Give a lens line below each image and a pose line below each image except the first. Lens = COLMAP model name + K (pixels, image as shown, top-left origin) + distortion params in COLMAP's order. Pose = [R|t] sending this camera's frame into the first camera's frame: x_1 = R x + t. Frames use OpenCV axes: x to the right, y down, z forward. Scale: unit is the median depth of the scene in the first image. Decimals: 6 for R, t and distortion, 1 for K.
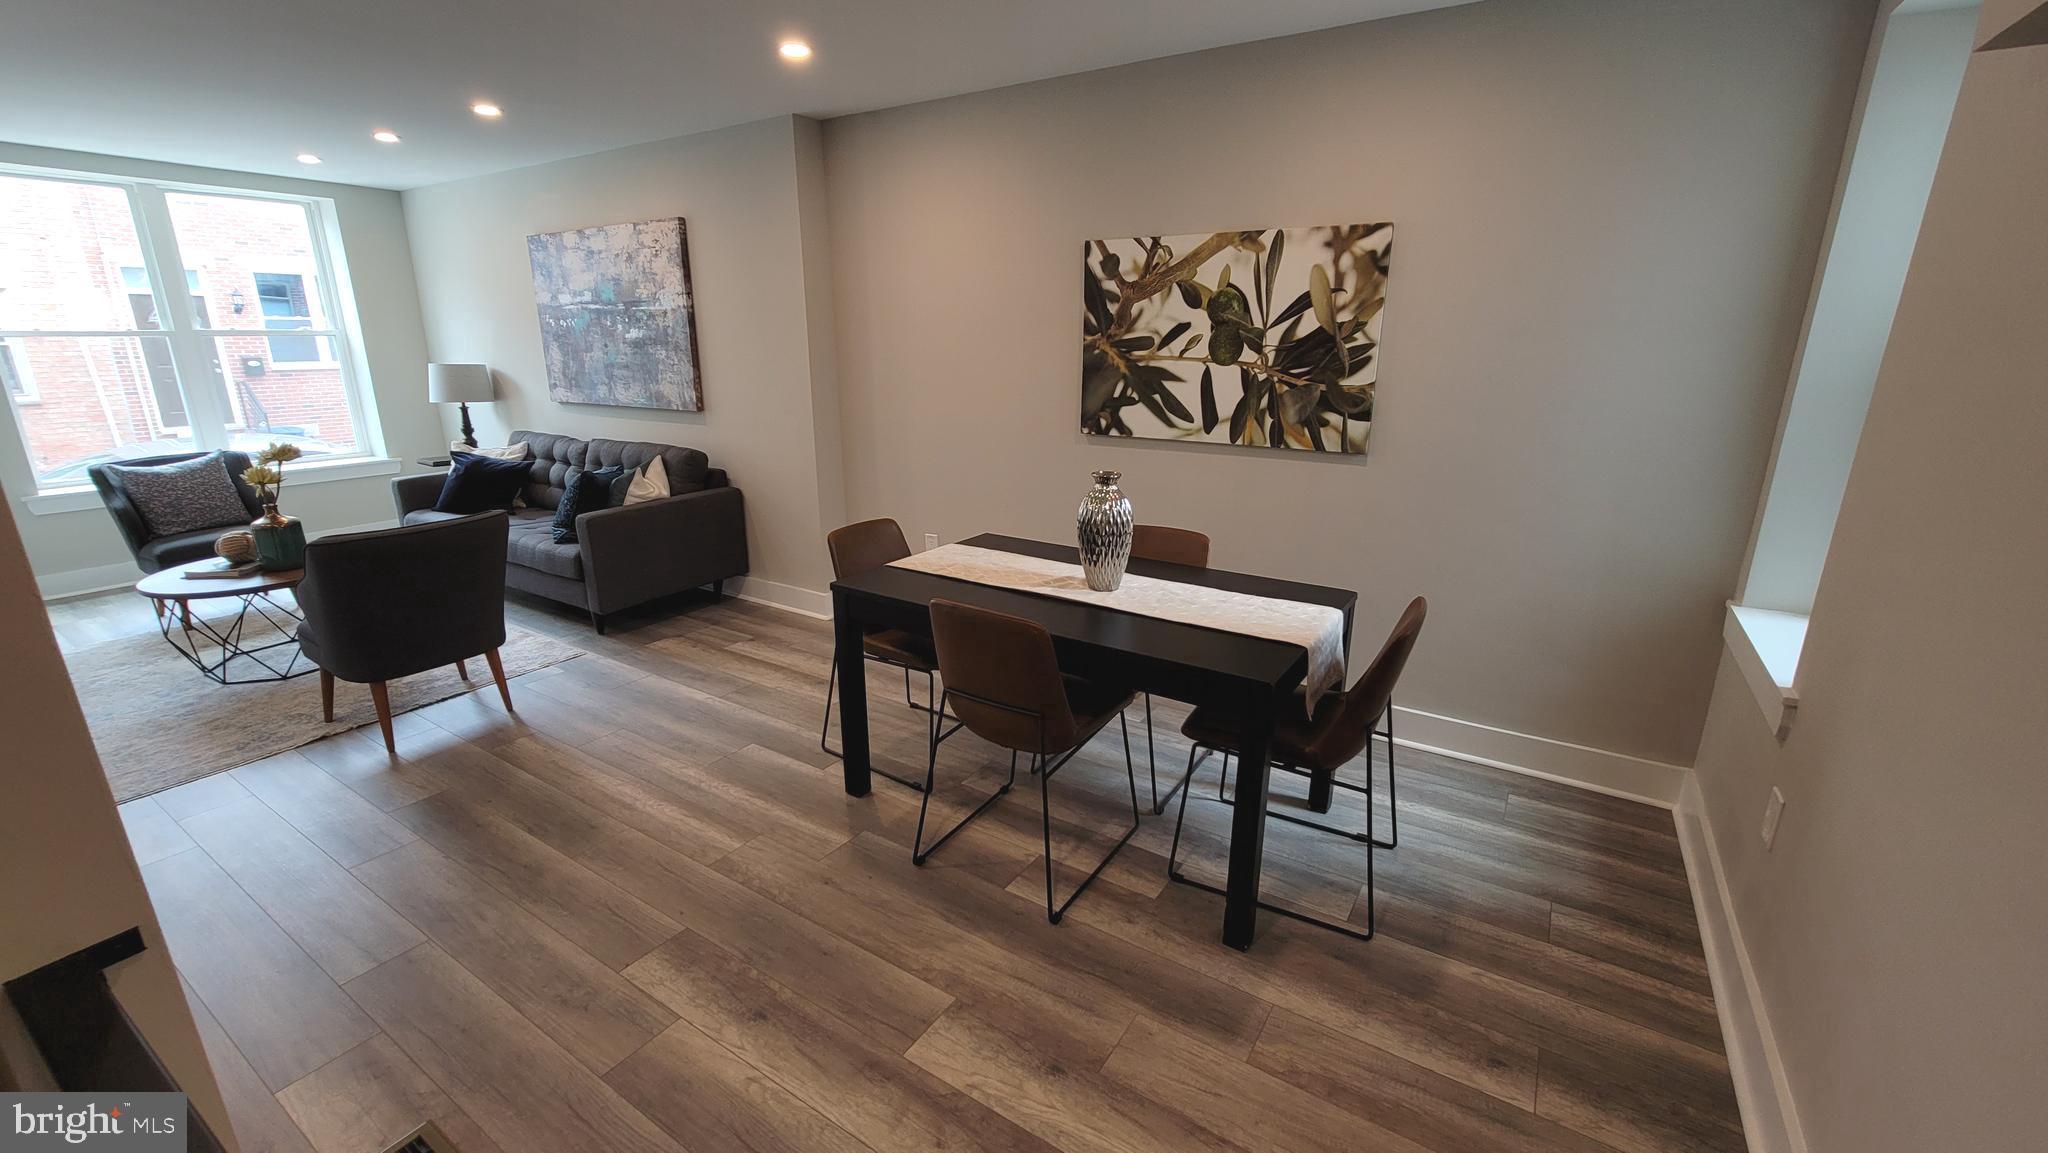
lens RADIAL K [[839.9, 0, 1022.3], [0, 839.9, 575.3], [0, 0, 1]] dist [-0.002200, 0.000888]
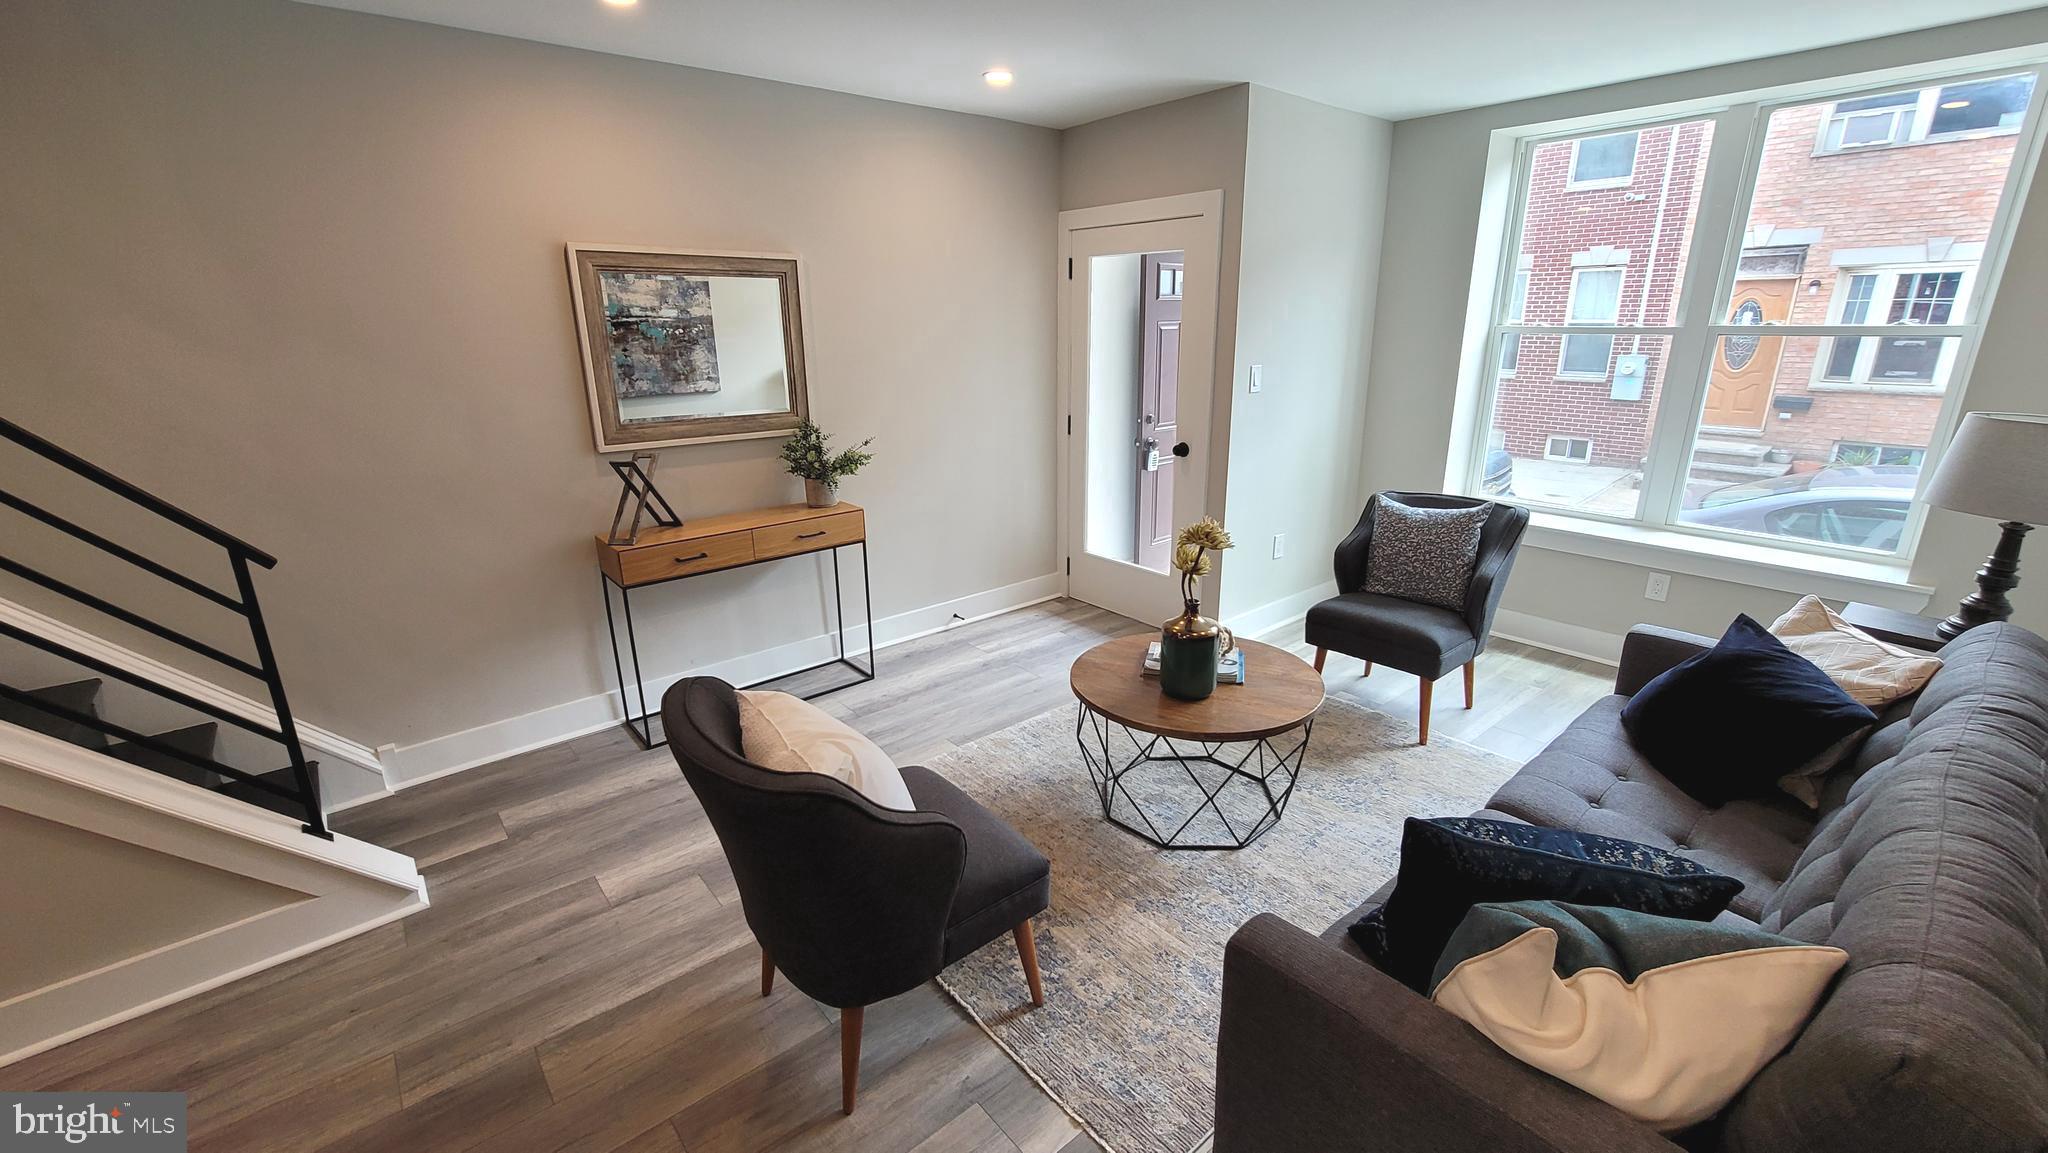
lens RADIAL K [[839.9, 0, 1029.6], [0, 839.9, 575.4], [0, 0, 1]] dist [-0.002200, 0.000888]
pose [[-0.270550, 0.287924, -0.918642, -0.187763], [-0.257565, 0.897795, 0.357245, -0.237139], [0.927612, 0.333262, -0.168739, 0.751524]]
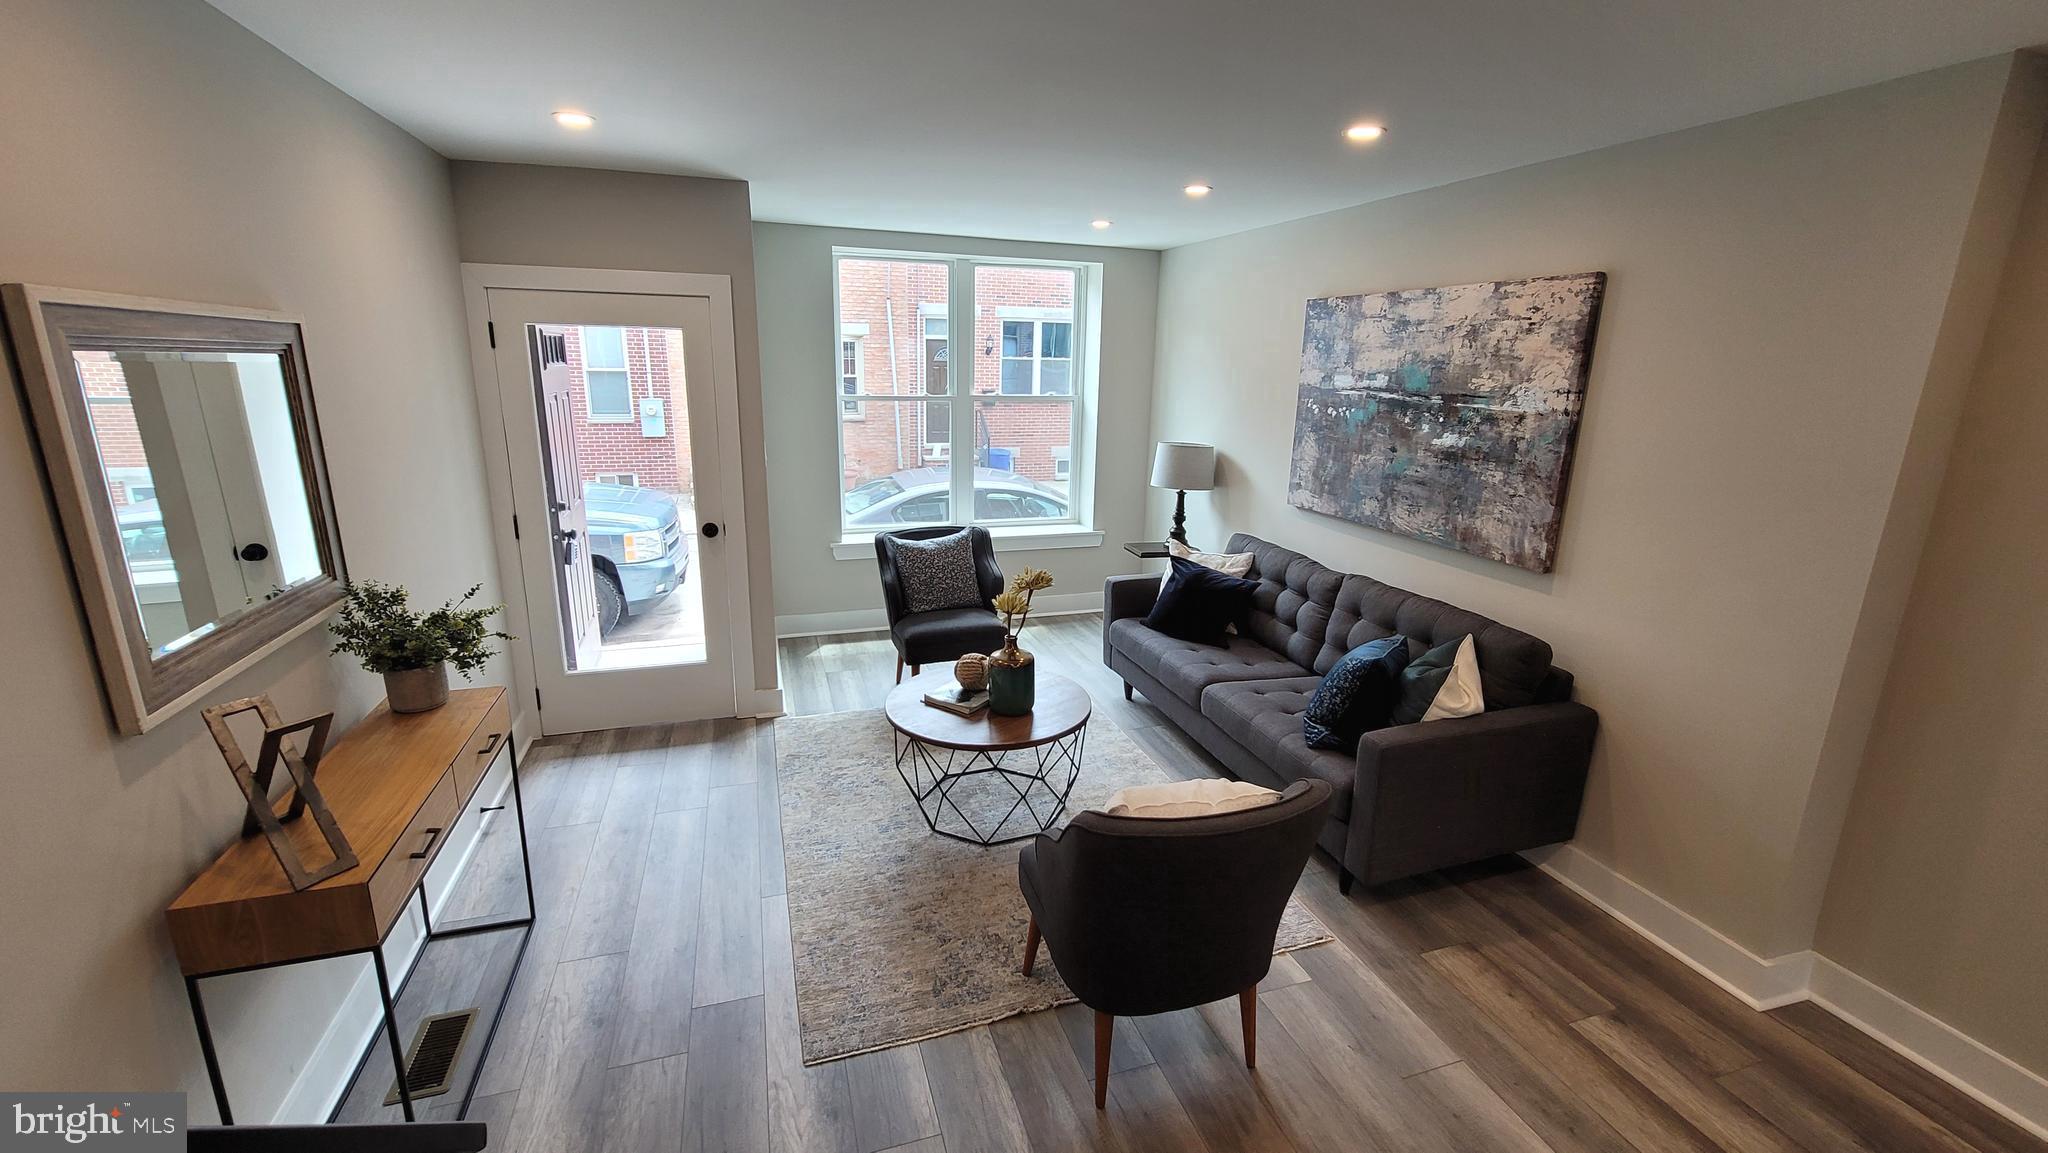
lens RADIAL K [[839.9, 0, 1031.3], [0, 839.9, 576.7], [0, 0, 1]] dist [-0.002200, 0.000888]
pose [[0.785144, 0.173289, -0.594575, -0.299037], [-0.192279, 0.980820, 0.031955, -0.132486], [0.588709, 0.089235, 0.803405, 0.252464]]
